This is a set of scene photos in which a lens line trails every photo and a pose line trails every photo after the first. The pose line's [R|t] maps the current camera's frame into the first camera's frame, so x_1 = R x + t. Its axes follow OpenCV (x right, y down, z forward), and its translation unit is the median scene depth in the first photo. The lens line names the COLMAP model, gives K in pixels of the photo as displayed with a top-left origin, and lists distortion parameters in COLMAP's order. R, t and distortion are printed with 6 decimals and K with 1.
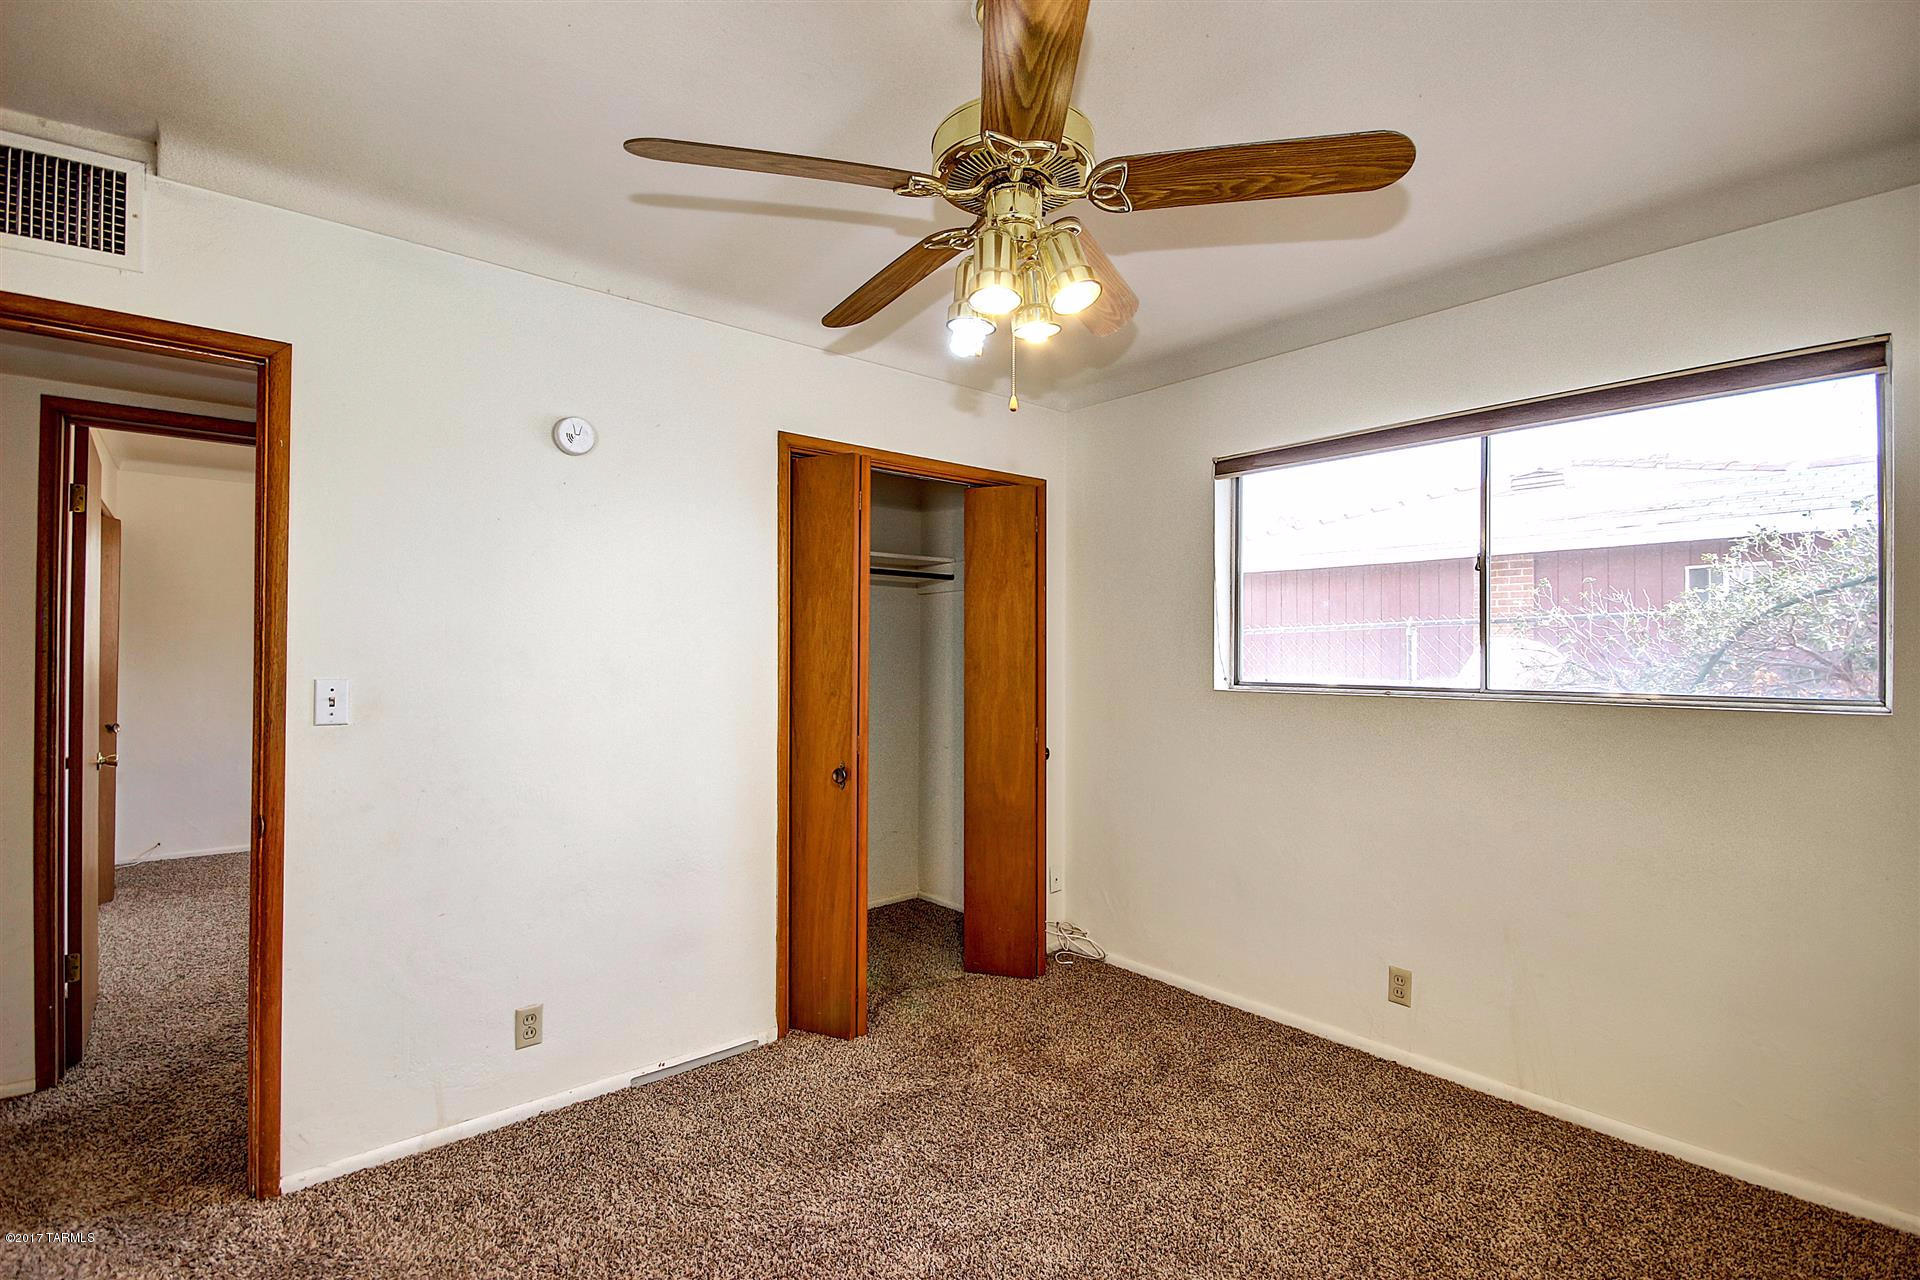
lens RADIAL K [[880.4, 0, 967.2], [0, 880.4, 649.2], [0, 0, 1]] dist [0.002169, -0.009802]
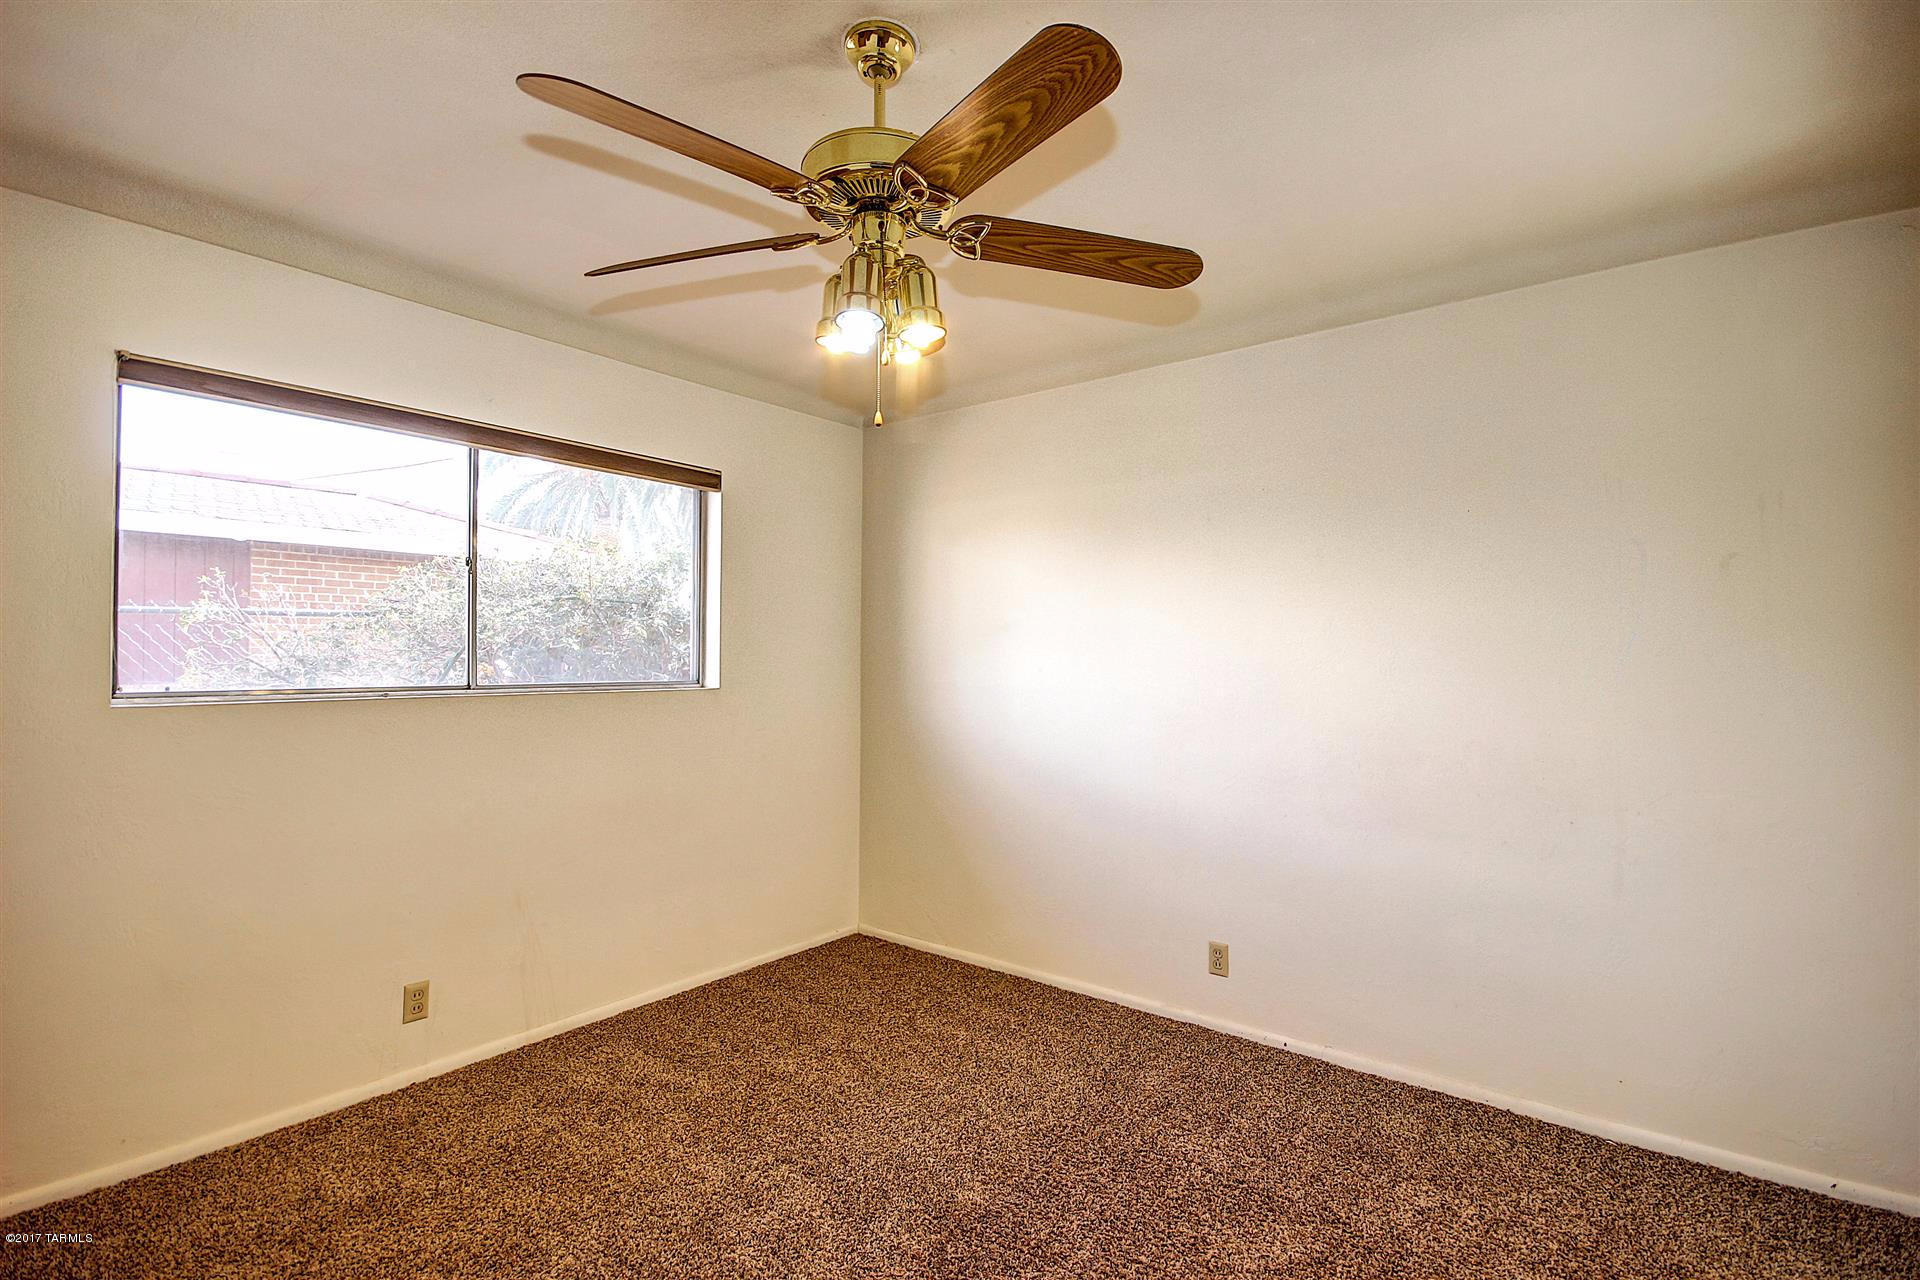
lens RADIAL K [[880.4, 0, 967.2], [0, 880.4, 649.2], [0, 0, 1]] dist [0.002169, -0.009802]
pose [[-0.196895, 0.001457, 0.980424, -0.595118], [-0.012855, 0.999909, -0.004068, -0.002886], [-0.980340, -0.013404, -0.196858, 0.644791]]
